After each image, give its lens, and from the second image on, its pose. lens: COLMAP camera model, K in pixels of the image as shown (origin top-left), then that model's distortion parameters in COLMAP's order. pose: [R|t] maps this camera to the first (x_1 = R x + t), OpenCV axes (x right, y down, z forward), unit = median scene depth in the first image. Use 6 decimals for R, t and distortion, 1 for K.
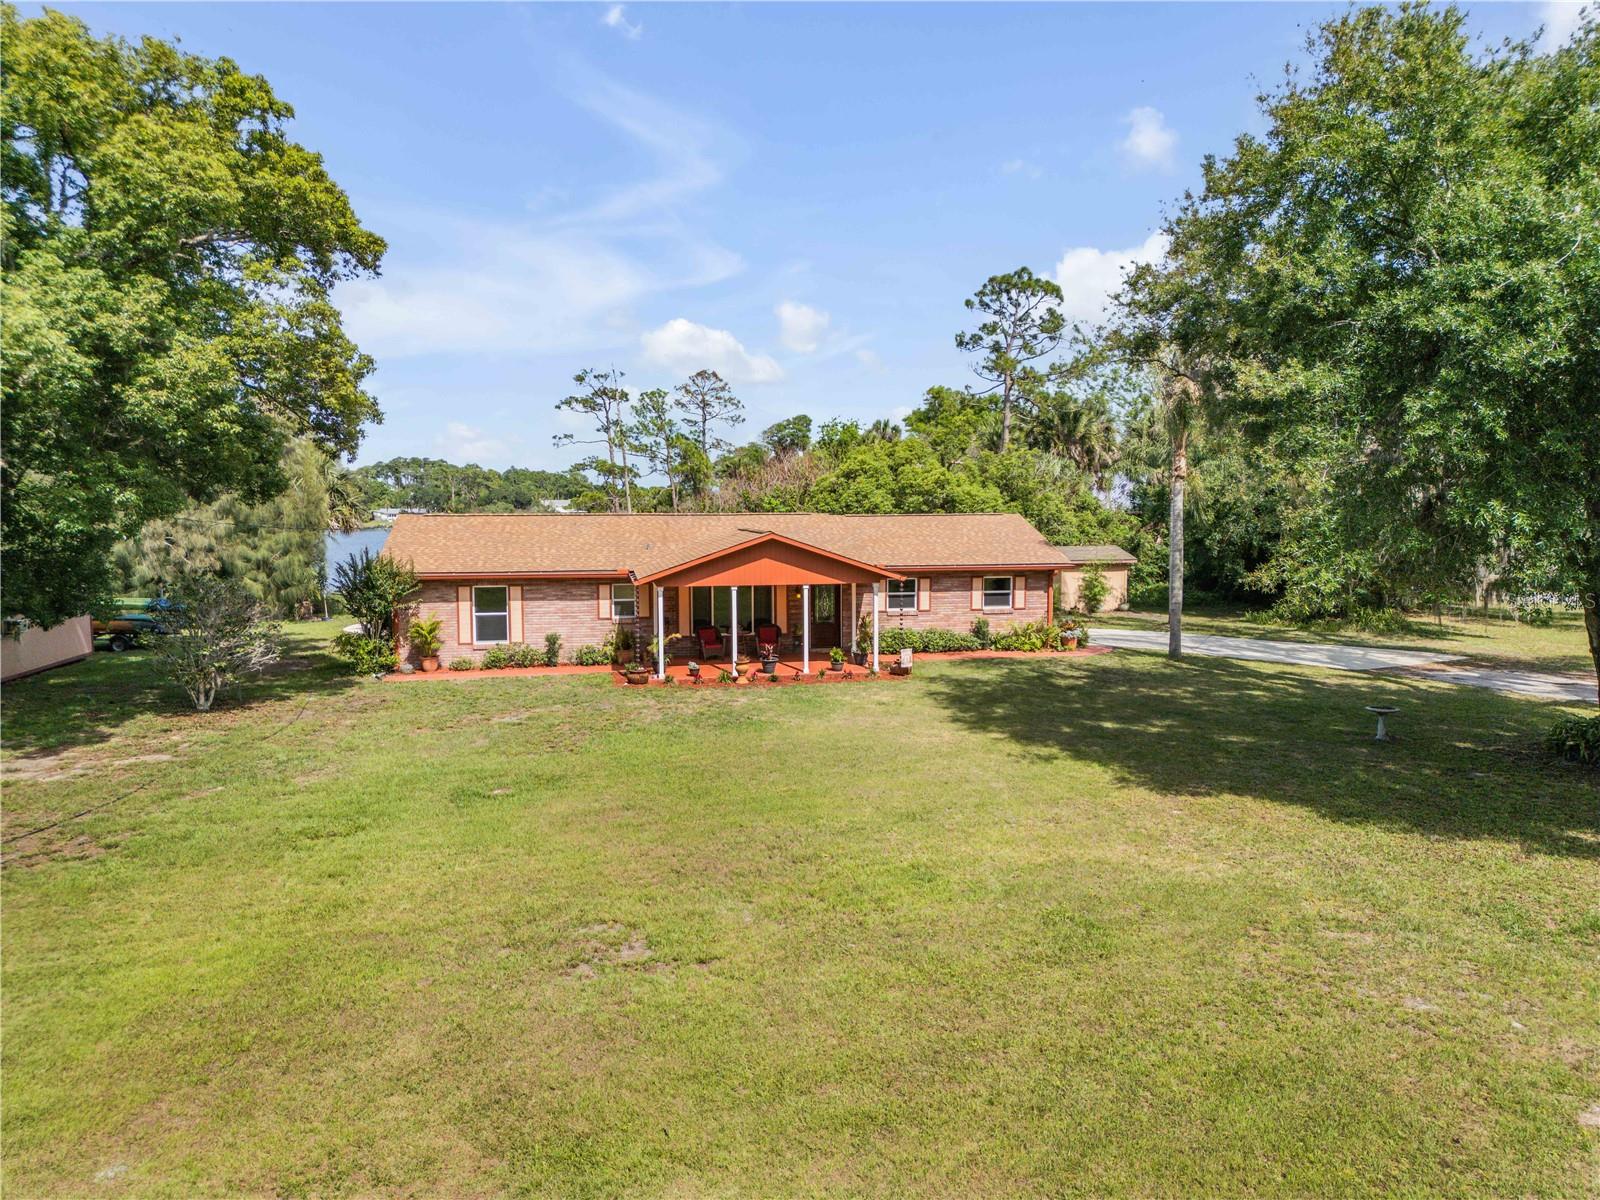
lens RADIAL K [[1117.8, 0, 794.9], [0, 1117.8, 597.9], [0, 0, 1]] dist [0.075887, -0.073284]
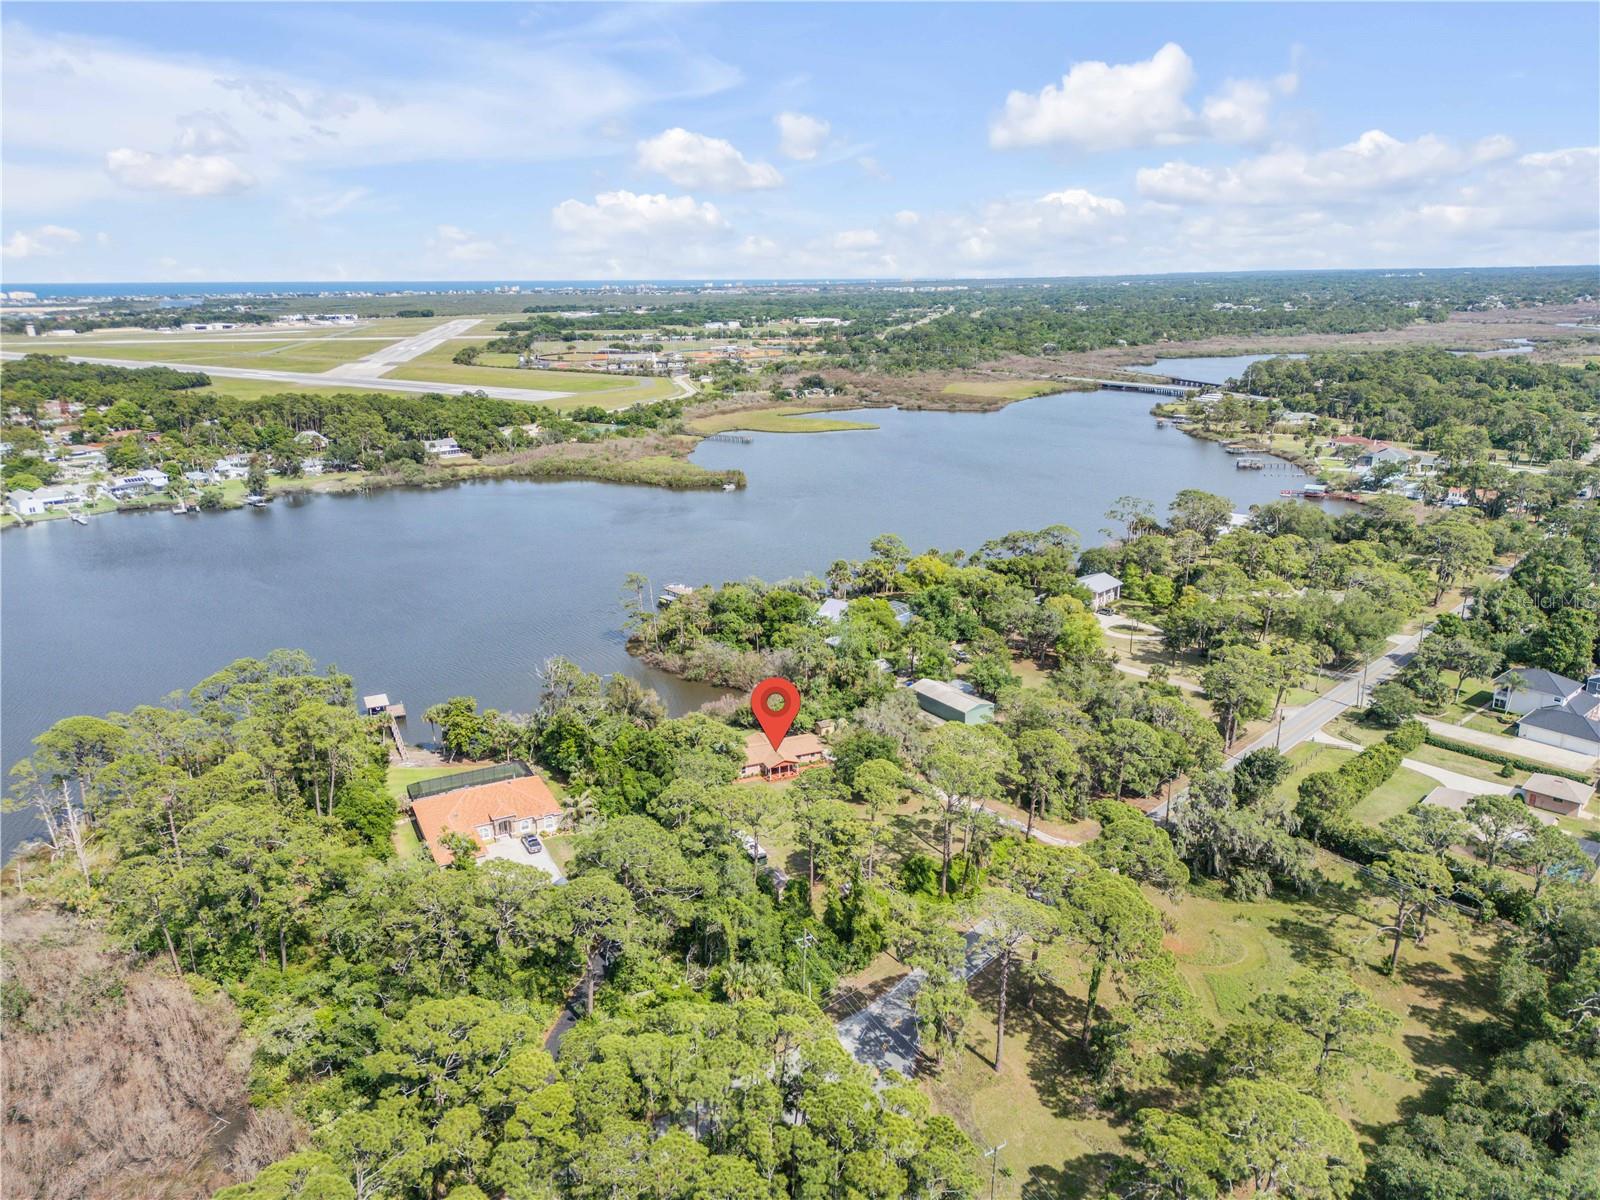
lens RADIAL K [[1117.8, 0, 800.3], [0, 1117.8, 613.1], [0, 0, 1]] dist [0.075887, -0.073284]
pose [[0.975774, -0.069437, 0.207468, -1.313739], [0.024237, 0.976769, 0.212919, -2.442678], [-0.217433, -0.202732, 0.954789, -5.603933]]
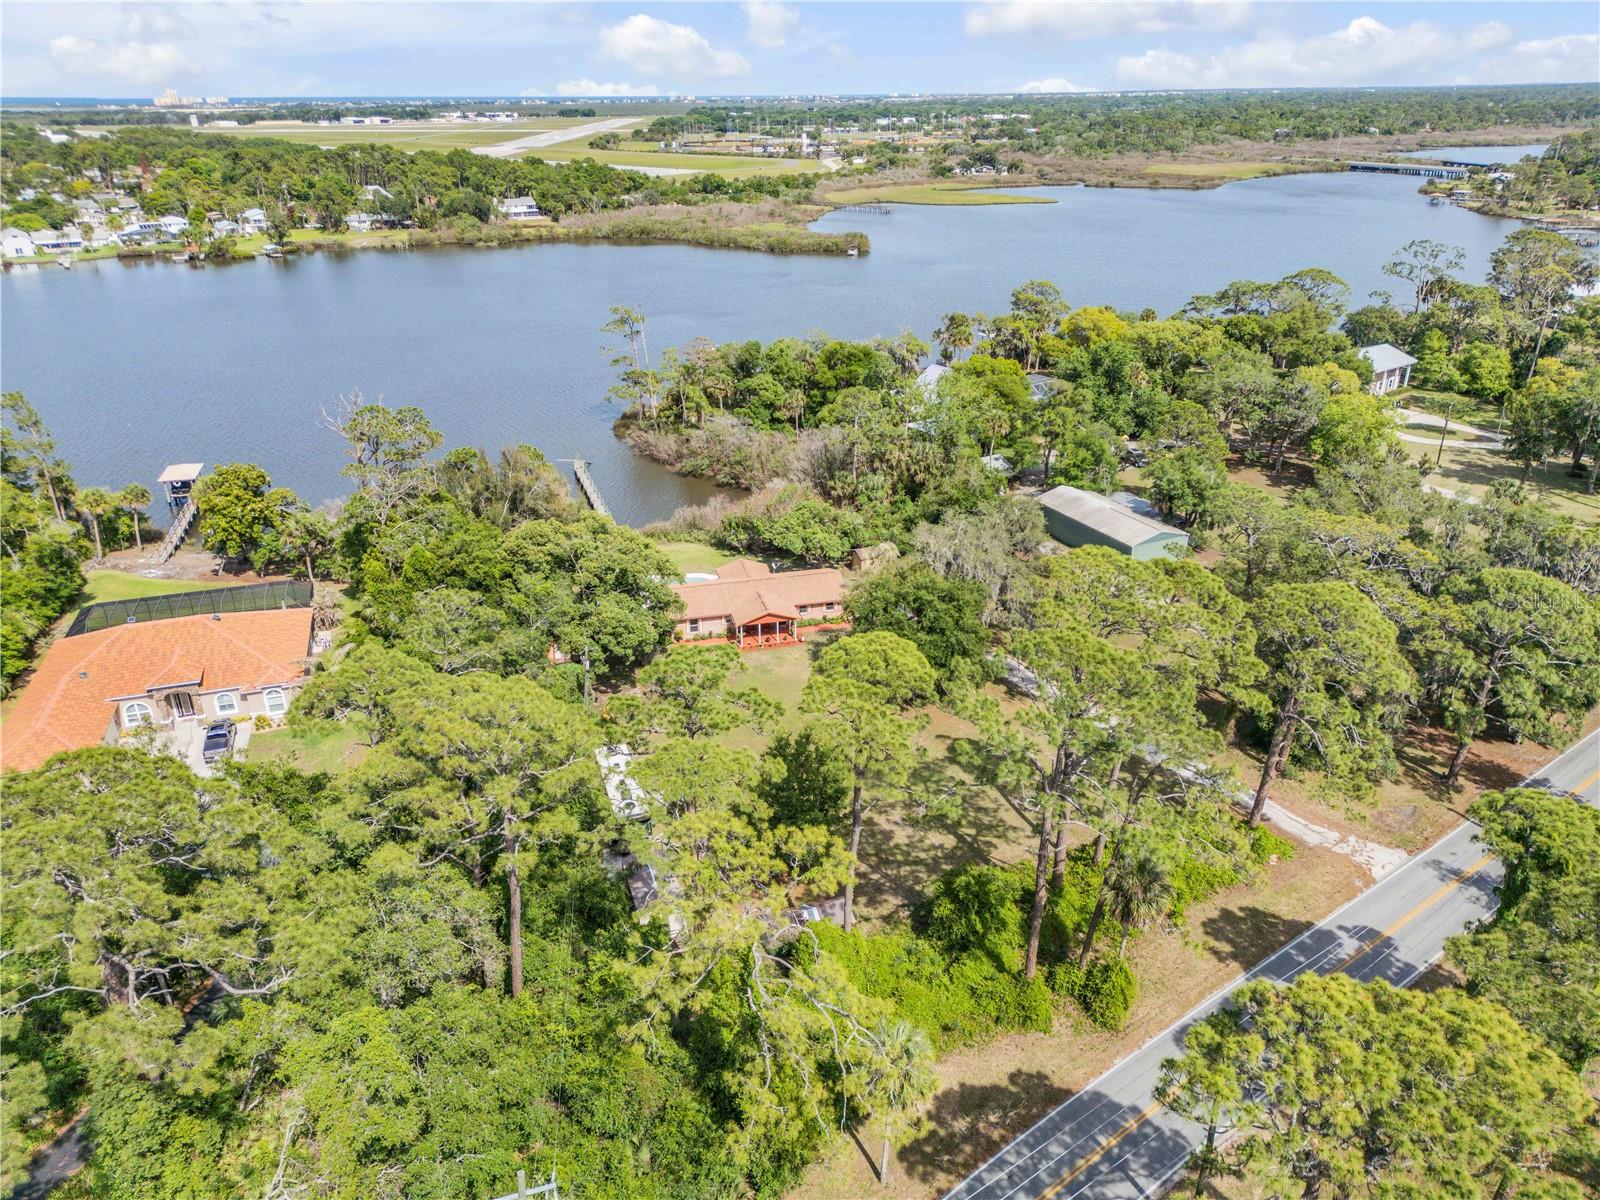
lens RADIAL K [[1117.8, 0, 801.2], [0, 1117.8, 609.8], [0, 0, 1]] dist [0.075887, -0.073284]
pose [[0.997892, -0.031068, 0.056971, -0.122767], [0.009666, 0.939312, 0.342928, -1.325575], [-0.064168, -0.341655, 0.937632, -2.541837]]
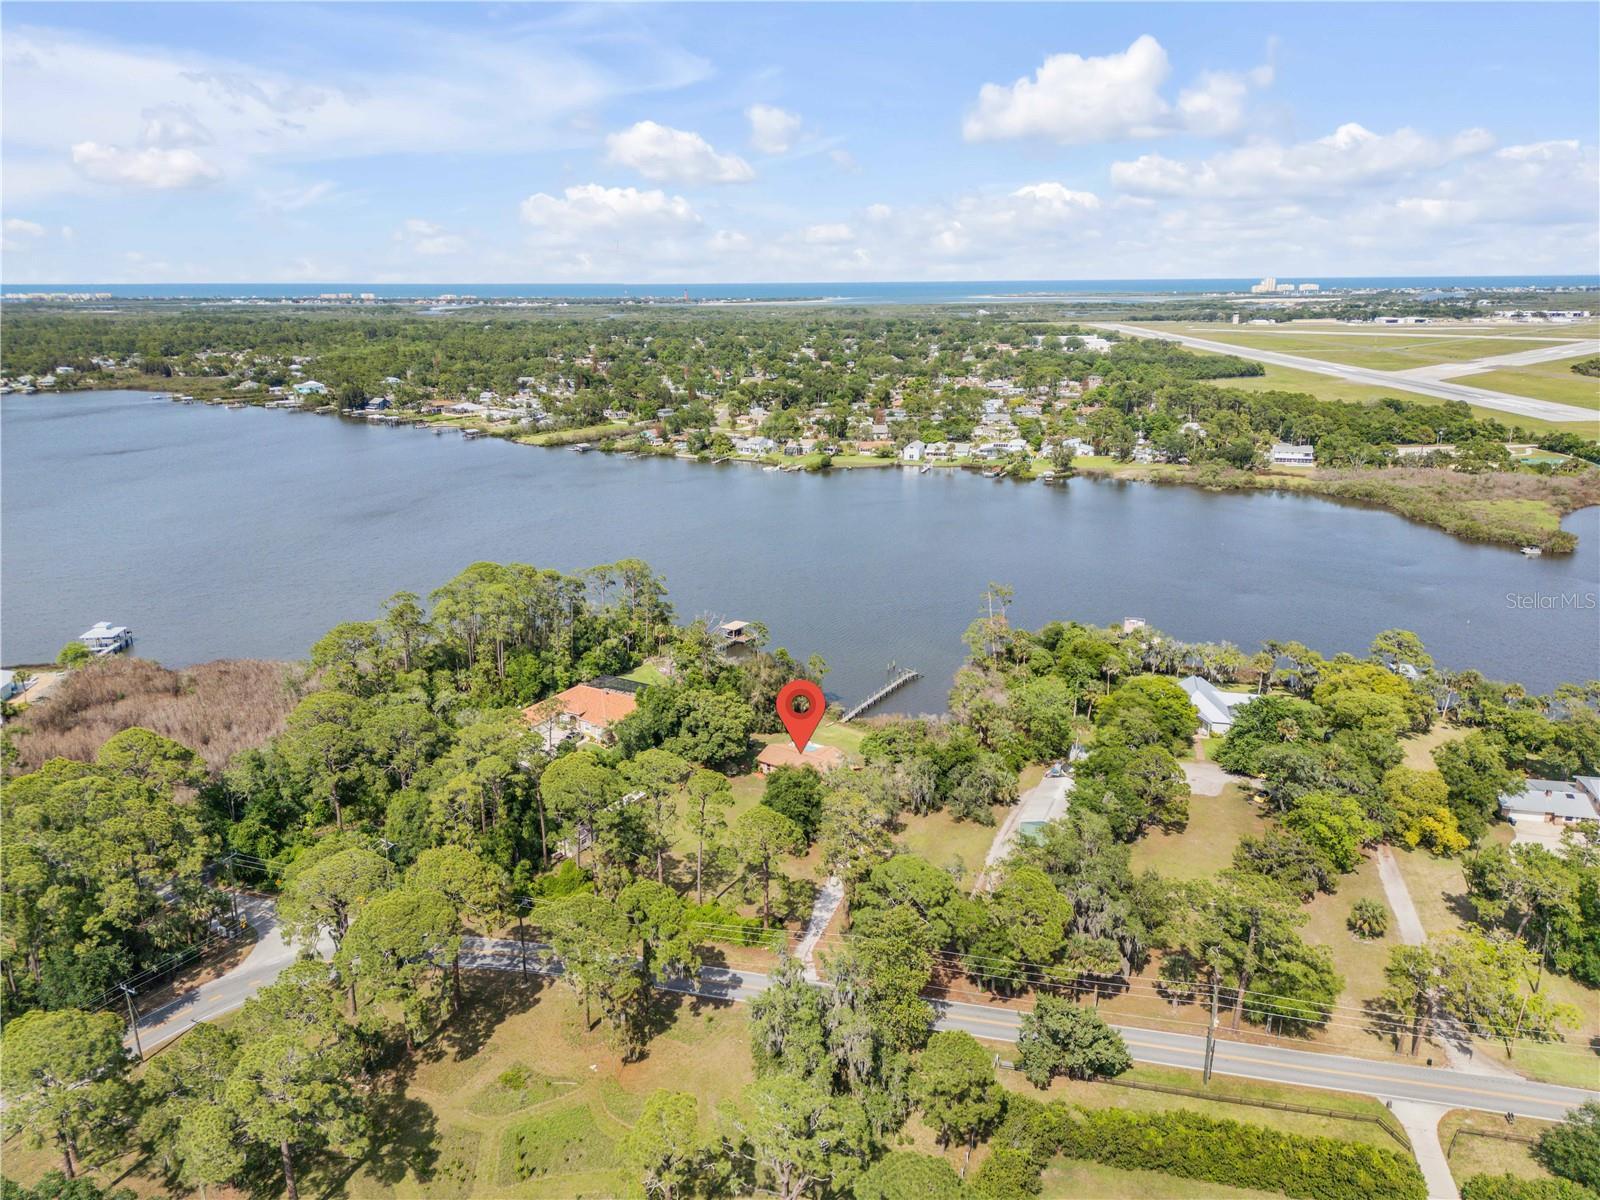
lens RADIAL K [[1117.8, 0, 794.3], [0, 1117.8, 601.3], [0, 0, 1]] dist [0.075887, -0.073284]
pose [[0.691283, 0.197306, -0.695125, 4.577618], [-0.051932, 0.973076, 0.224556, -2.620892], [0.720716, -0.119132, 0.682918, -3.614381]]
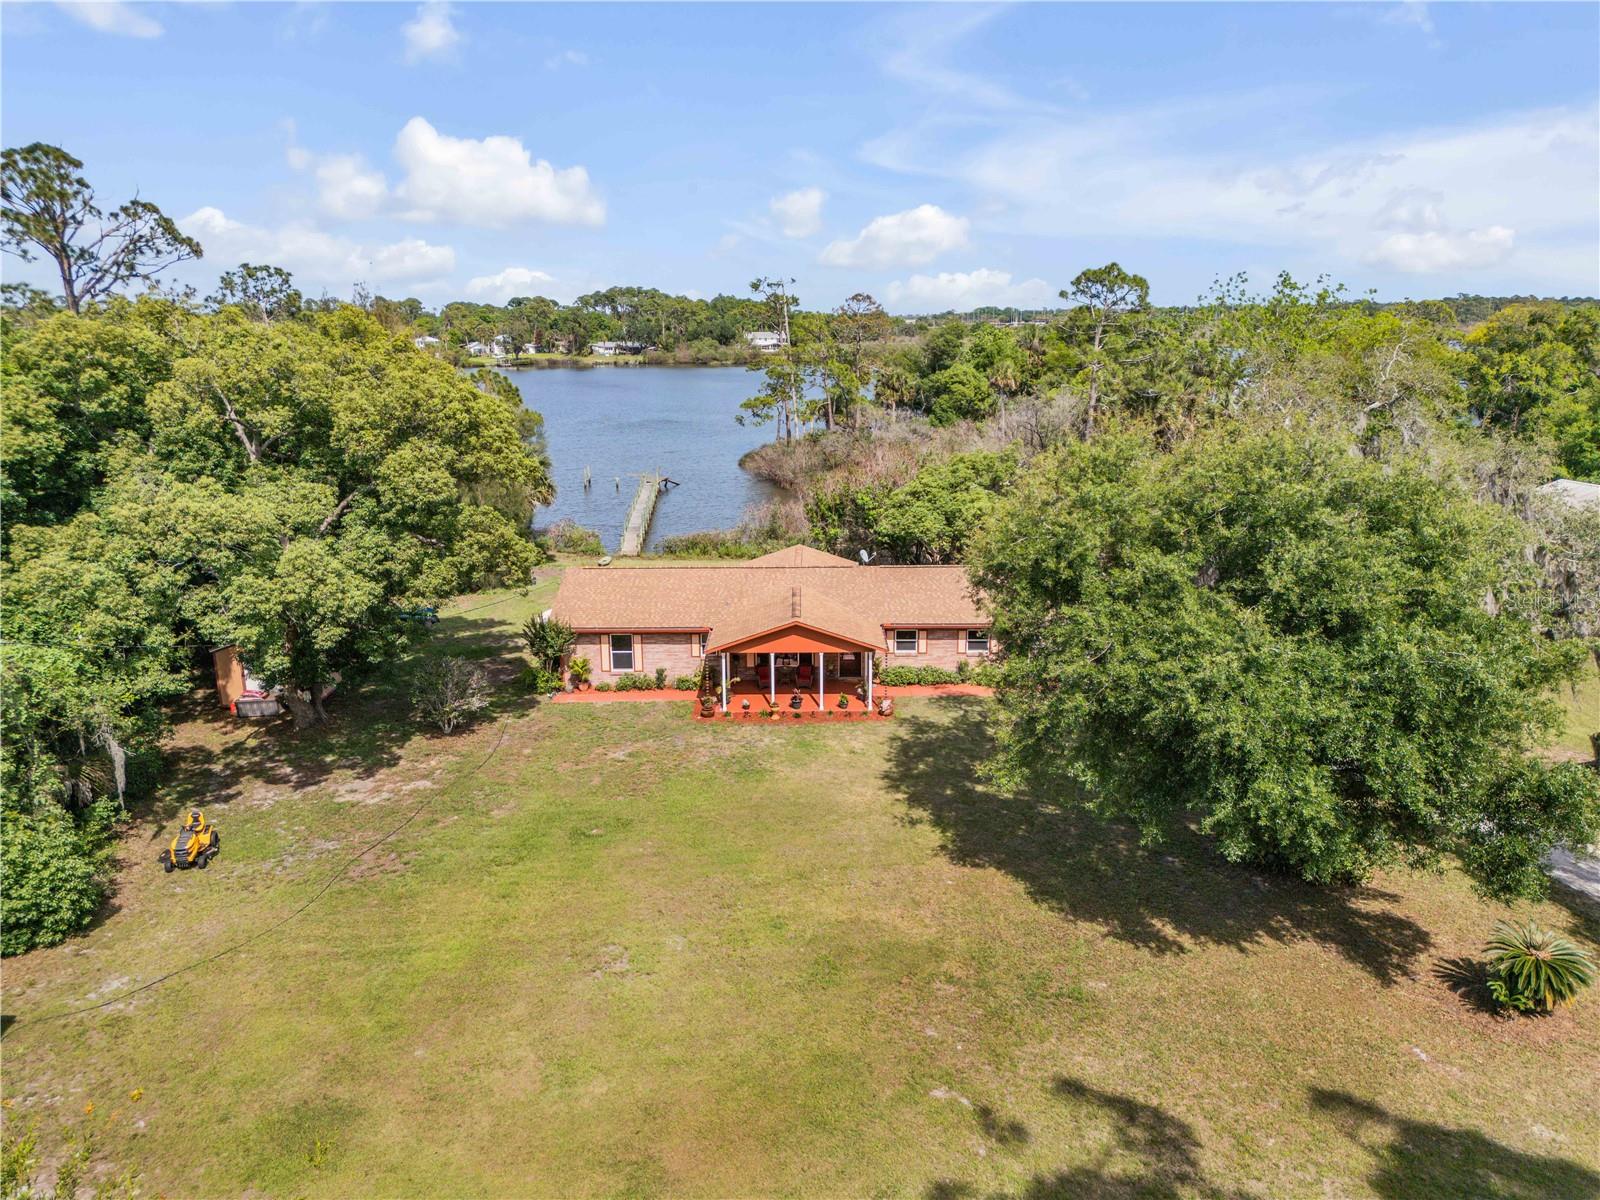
lens RADIAL K [[1117.8, 0, 794.4], [0, 1117.8, 592.1], [0, 0, 1]] dist [0.075887, -0.073284]
pose [[0.982425, 0.041023, -0.182095, 0.226651], [-0.010930, 0.986520, 0.163277, -0.312415], [0.186338, -0.158417, 0.969630, -0.397982]]
